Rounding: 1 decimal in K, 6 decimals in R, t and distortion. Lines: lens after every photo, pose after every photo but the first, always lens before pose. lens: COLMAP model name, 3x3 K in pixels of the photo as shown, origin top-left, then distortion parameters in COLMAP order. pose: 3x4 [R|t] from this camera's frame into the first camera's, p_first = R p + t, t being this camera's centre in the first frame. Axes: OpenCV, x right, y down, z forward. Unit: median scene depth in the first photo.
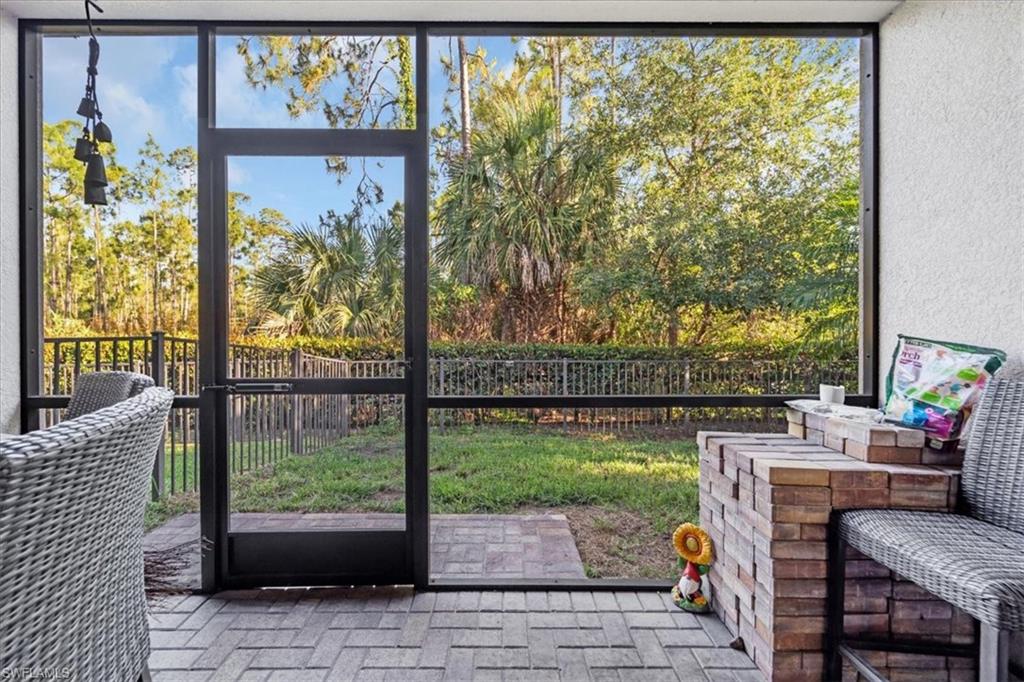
lens RADIAL K [[418.0, 0, 510.5], [0, 418.0, 332.6], [0, 0, 1]] dist [-0.003790, -0.000273]
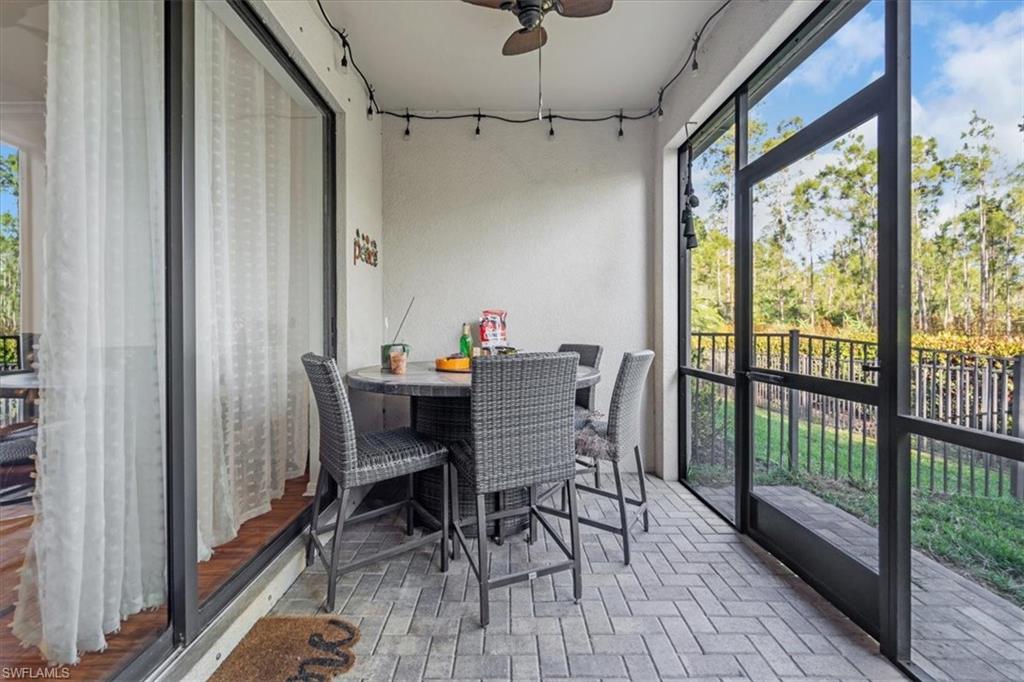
lens RADIAL K [[418.0, 0, 510.5], [0, 418.0, 332.6], [0, 0, 1]] dist [-0.003790, -0.000273]
pose [[0.006918, 0.009870, -0.999927, 0.363541], [-0.011697, 0.999884, 0.009788, 0.003959], [0.999908, 0.011629, 0.007033, 0.184219]]
